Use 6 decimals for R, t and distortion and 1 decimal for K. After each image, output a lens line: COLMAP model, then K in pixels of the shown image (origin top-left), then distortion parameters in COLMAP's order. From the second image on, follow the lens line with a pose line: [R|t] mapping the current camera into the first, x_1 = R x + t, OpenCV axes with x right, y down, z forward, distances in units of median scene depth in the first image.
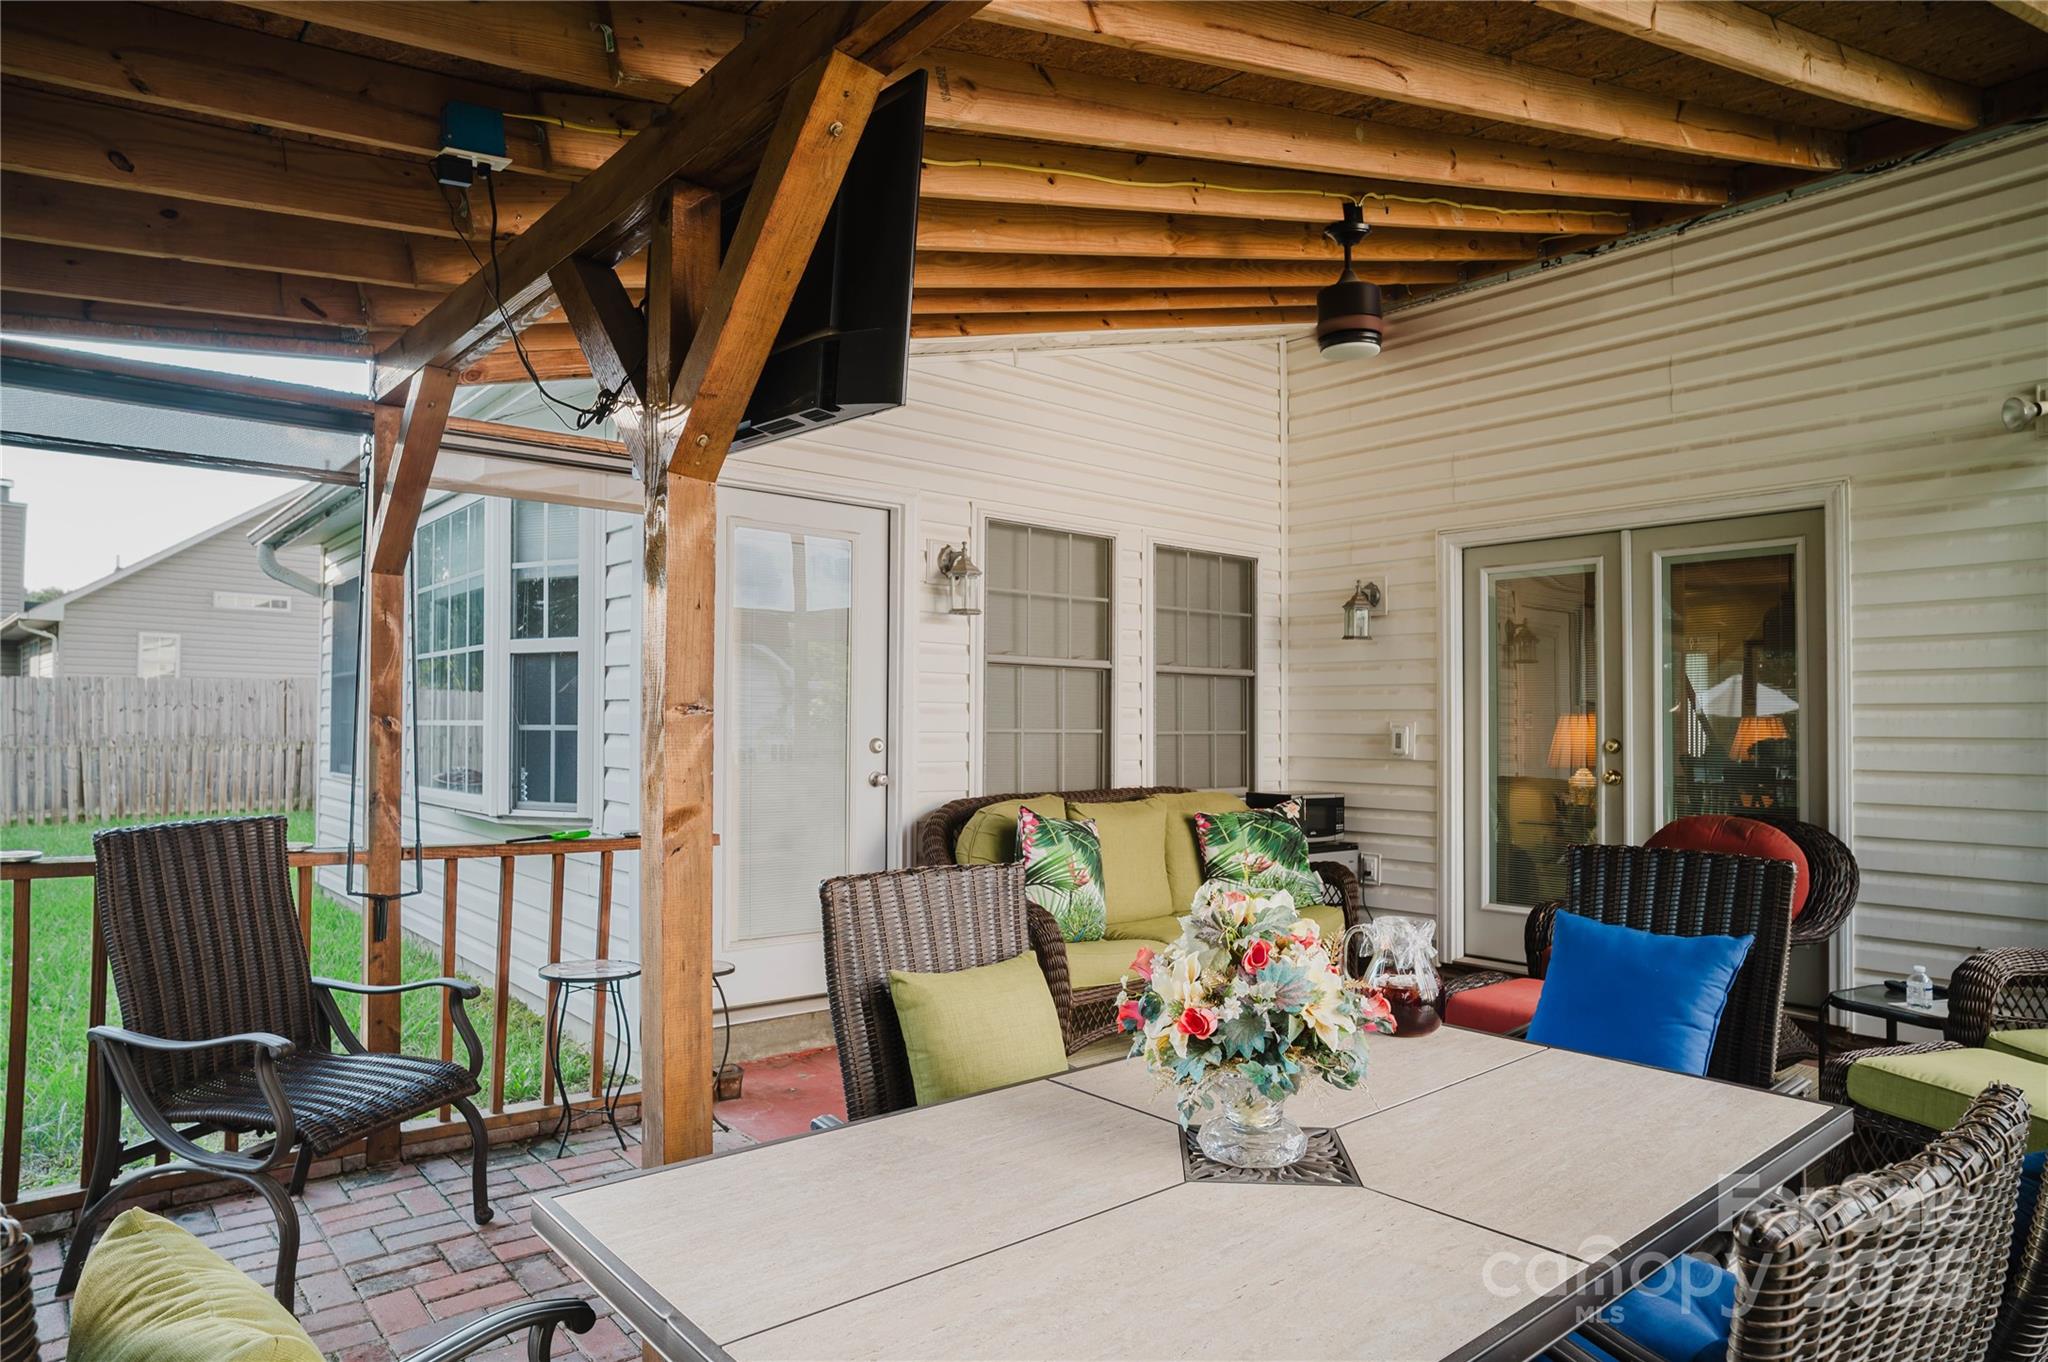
lens RADIAL K [[1255.2, 0, 1017.4], [0, 1255.2, 684.3], [0, 0, 1]] dist [-0.047640, 0.027849]
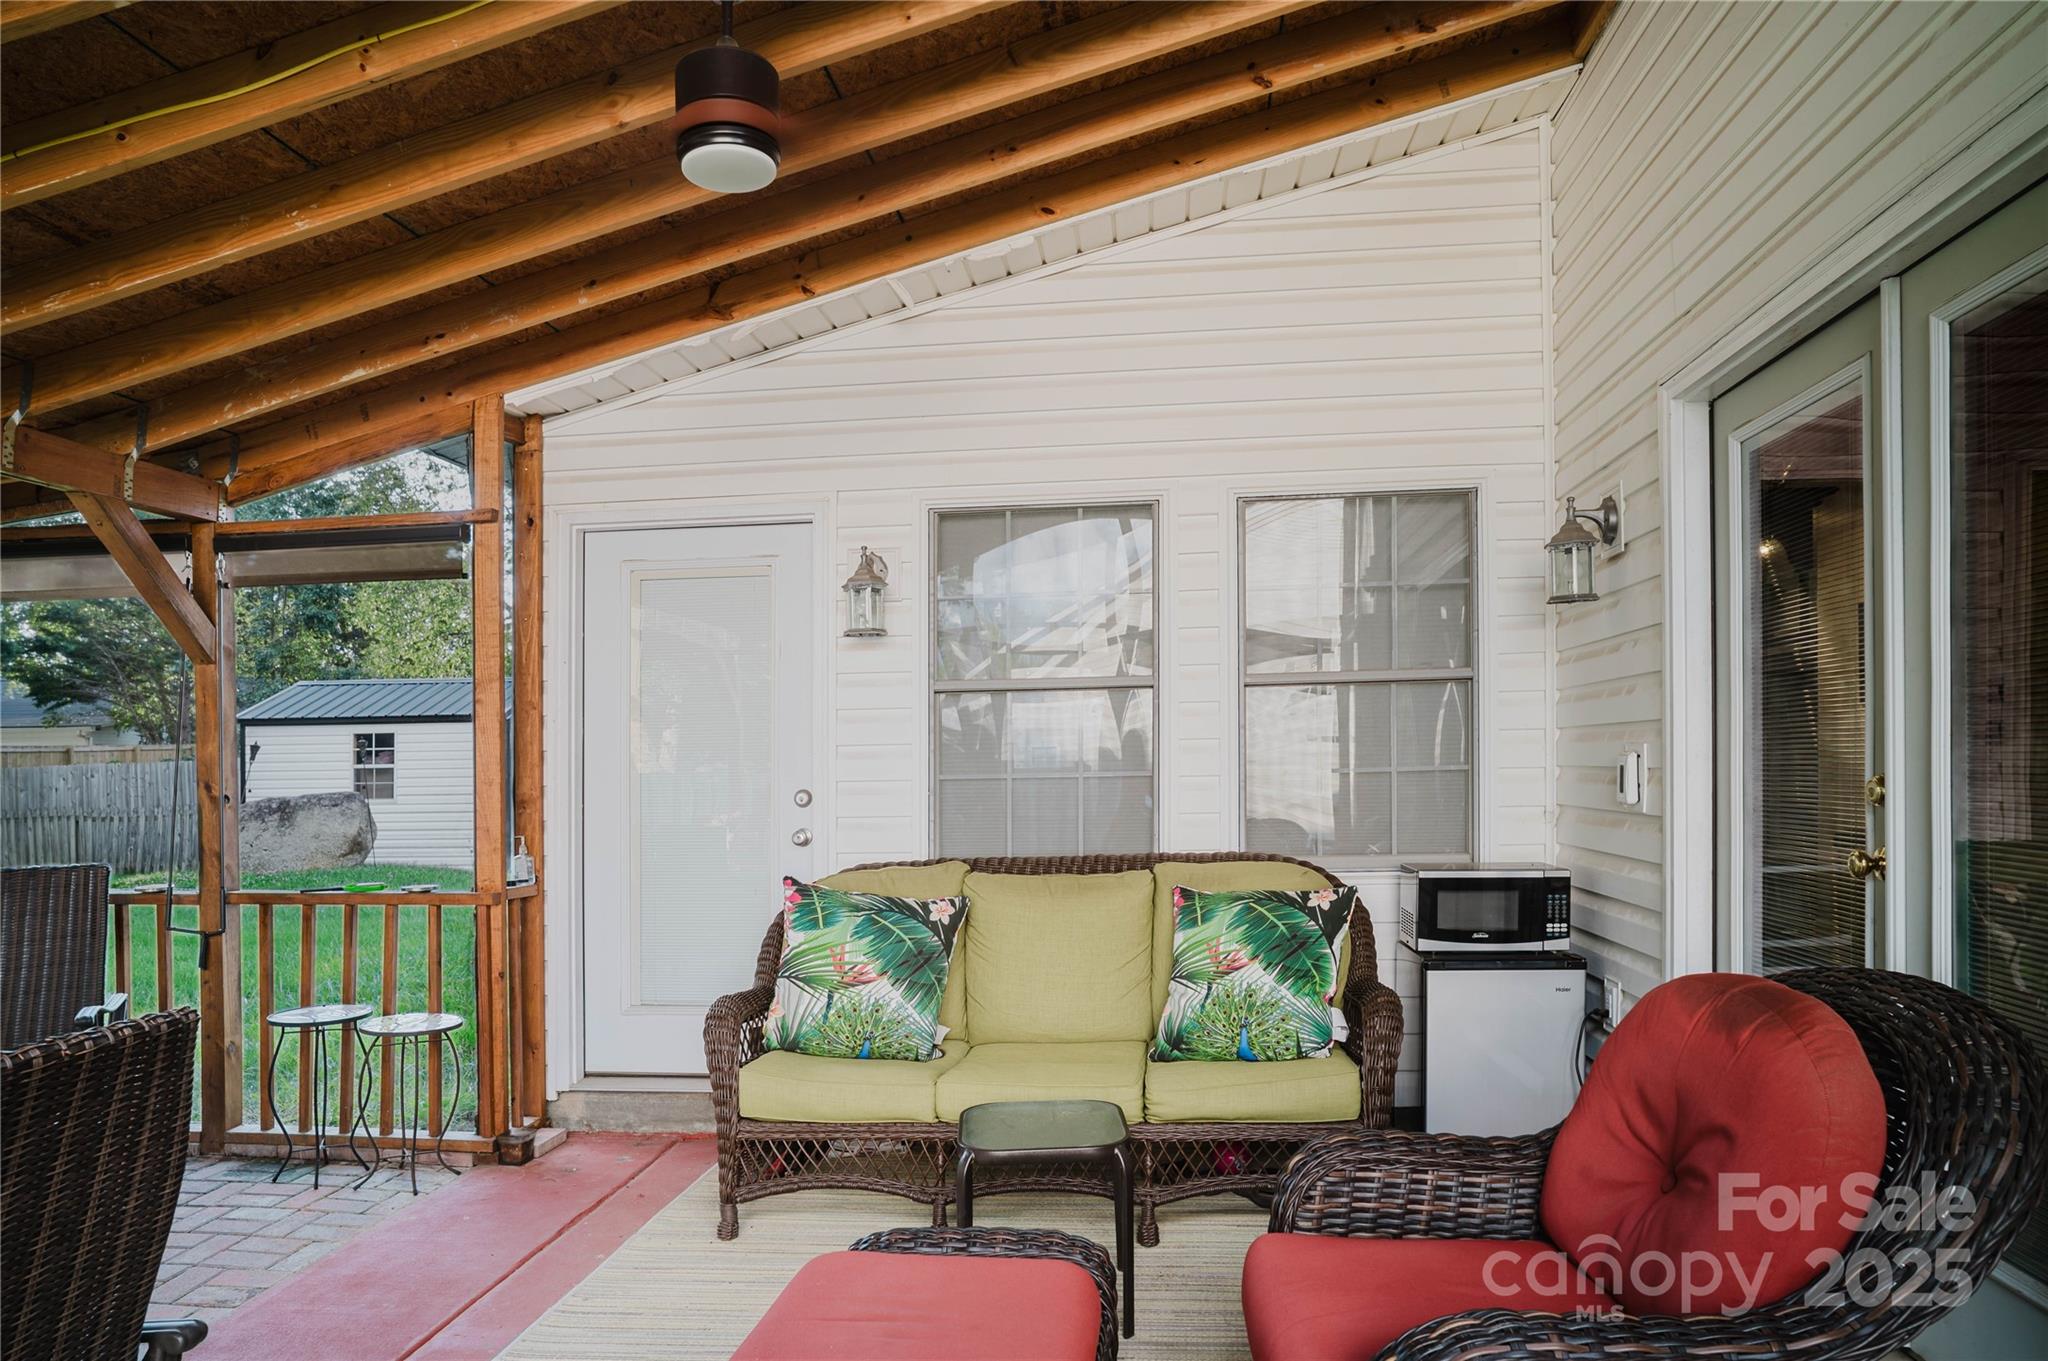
lens RADIAL K [[1255.2, 0, 1064.3], [0, 1255.2, 746.5], [0, 0, 1]] dist [-0.047640, 0.027849]
pose [[0.689844, -0.030936, -0.723296, 0.608130], [0.052310, 0.998605, 0.007180, 0.016611], [0.722065, -0.042789, 0.690500, 0.514187]]
